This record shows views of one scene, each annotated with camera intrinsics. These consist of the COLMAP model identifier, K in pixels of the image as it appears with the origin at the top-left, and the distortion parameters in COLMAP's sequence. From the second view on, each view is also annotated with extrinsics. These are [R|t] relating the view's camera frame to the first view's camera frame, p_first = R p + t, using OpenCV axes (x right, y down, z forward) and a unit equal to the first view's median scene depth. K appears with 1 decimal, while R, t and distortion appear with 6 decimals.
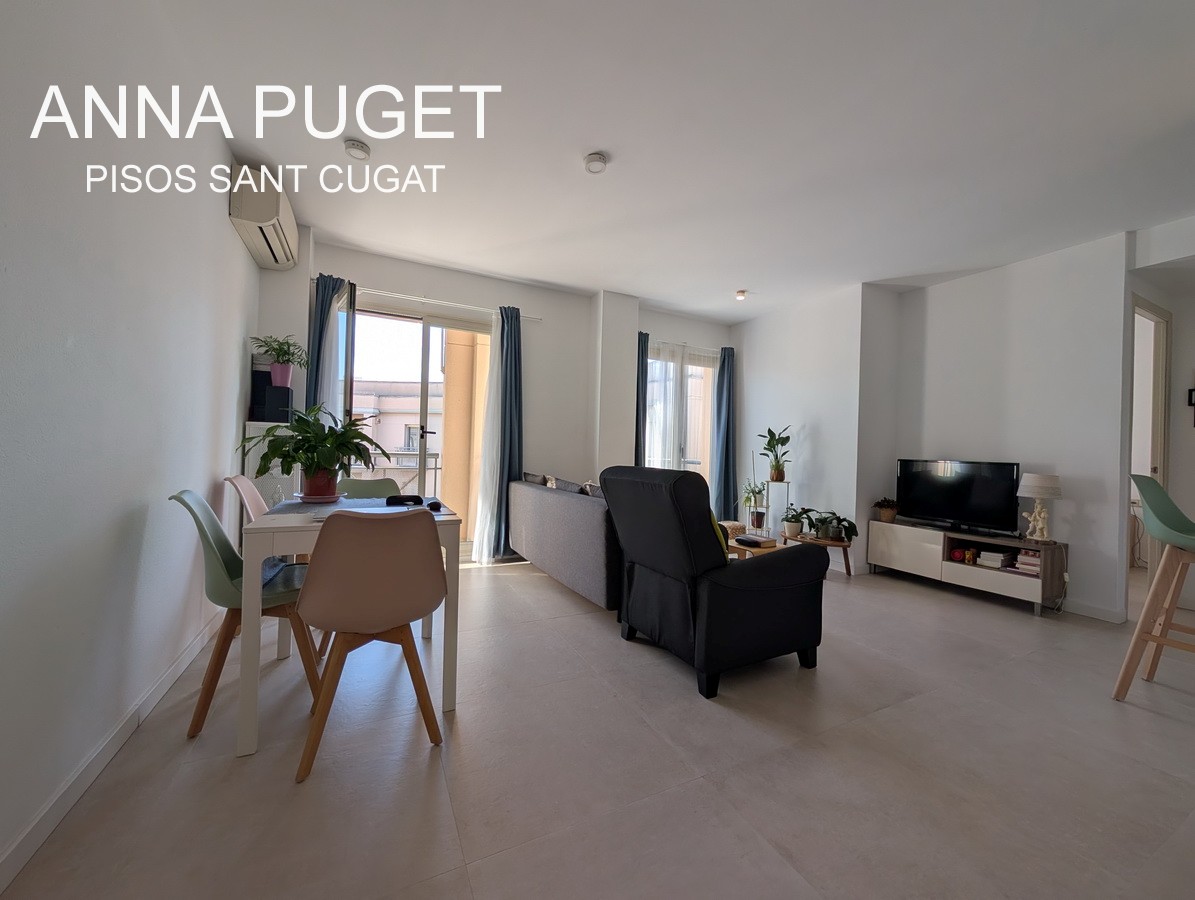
lens RADIAL K [[455.8, 0, 597.5], [0, 455.8, 450.0], [0, 0, 1]] dist [0.000250, -0.000156]
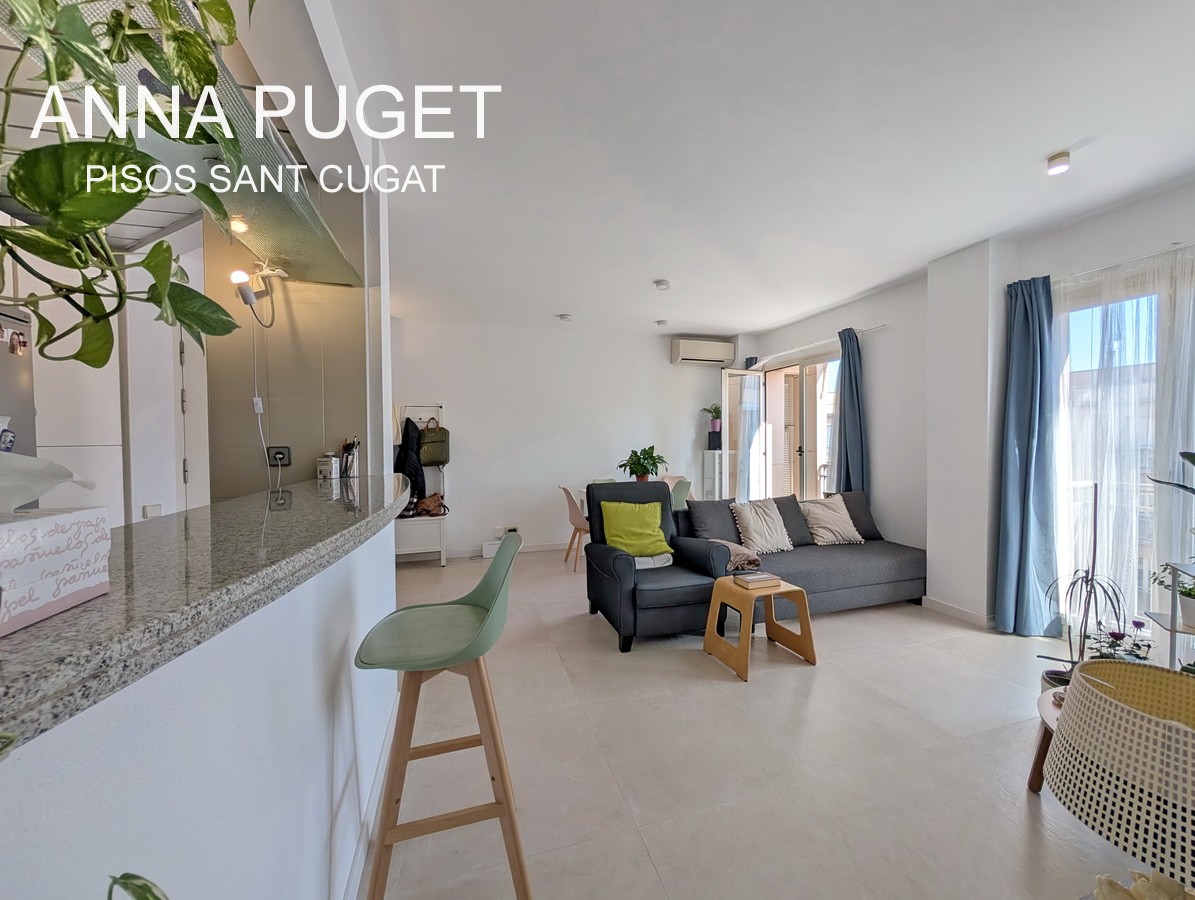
lens RADIAL K [[455.8, 0, 597.5], [0, 455.8, 450.0], [0, 0, 1]] dist [0.000250, -0.000156]
pose [[-0.176838, -0.005589, -0.984224, 0.931239], [0.007430, 0.999948, -0.007013, -0.035707], [0.984212, -0.008553, -0.176788, 0.631406]]
